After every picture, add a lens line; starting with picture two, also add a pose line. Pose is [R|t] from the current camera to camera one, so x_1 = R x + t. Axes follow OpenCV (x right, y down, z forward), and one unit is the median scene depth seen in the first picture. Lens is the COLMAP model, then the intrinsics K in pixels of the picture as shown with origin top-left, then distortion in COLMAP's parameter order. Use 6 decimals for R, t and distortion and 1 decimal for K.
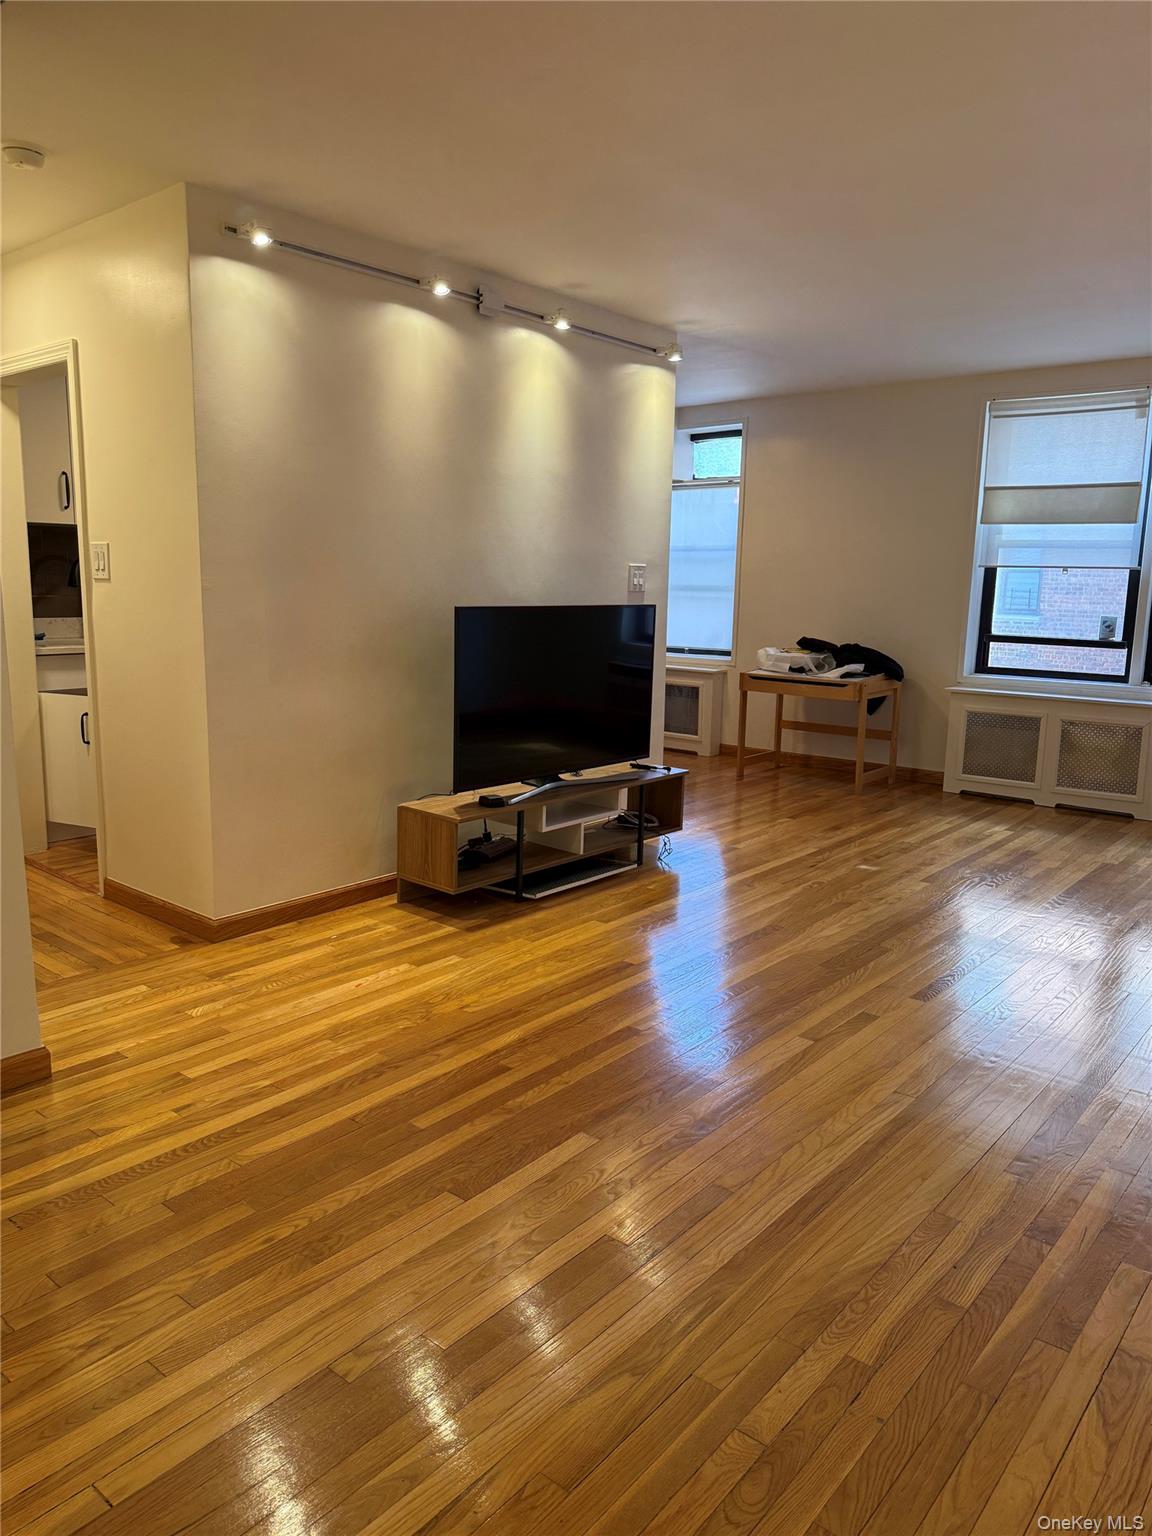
lens RADIAL K [[1099.4, 0, 571.9], [0, 1099.4, 766.7], [0, 0, 1]] dist [0.138736, -0.172542]
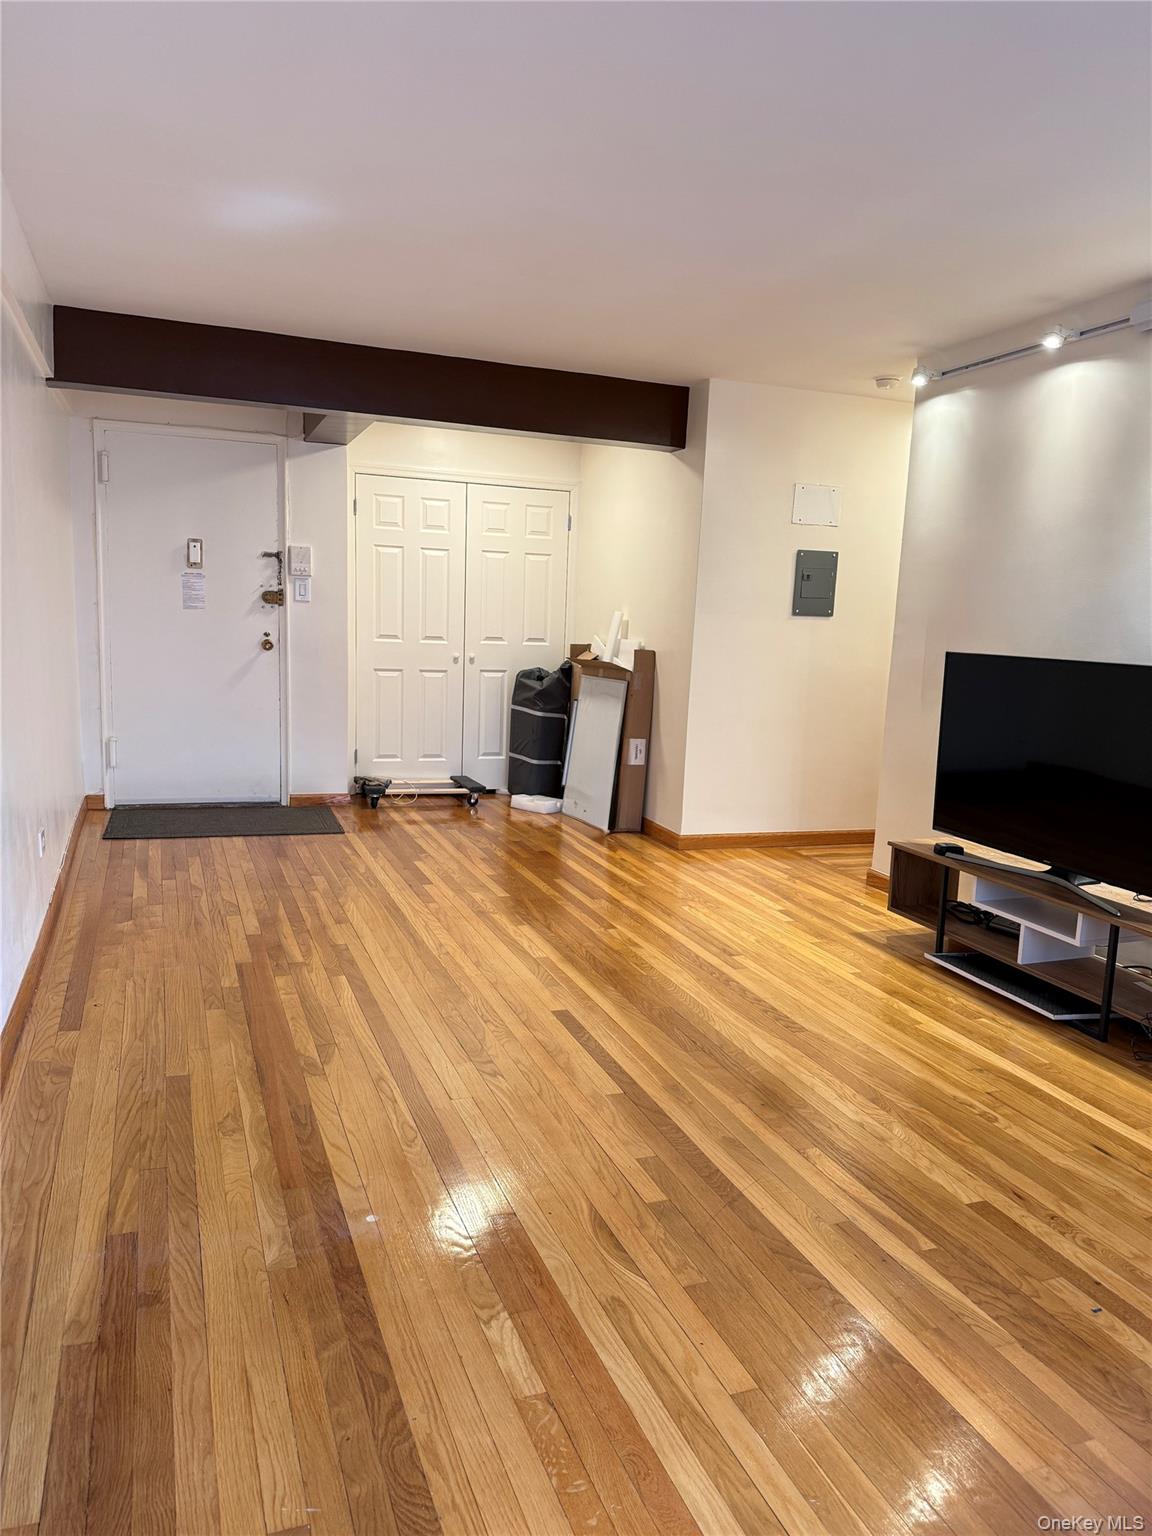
lens RADIAL K [[1099.4, 0, 571.9], [0, 1099.4, 766.7], [0, 0, 1]] dist [0.138736, -0.172542]
pose [[-0.511801, 0.077019, -0.855645, 1.021503], [-0.195722, 0.959329, 0.203423, -0.190685], [0.836512, 0.271580, -0.475911, 1.265651]]
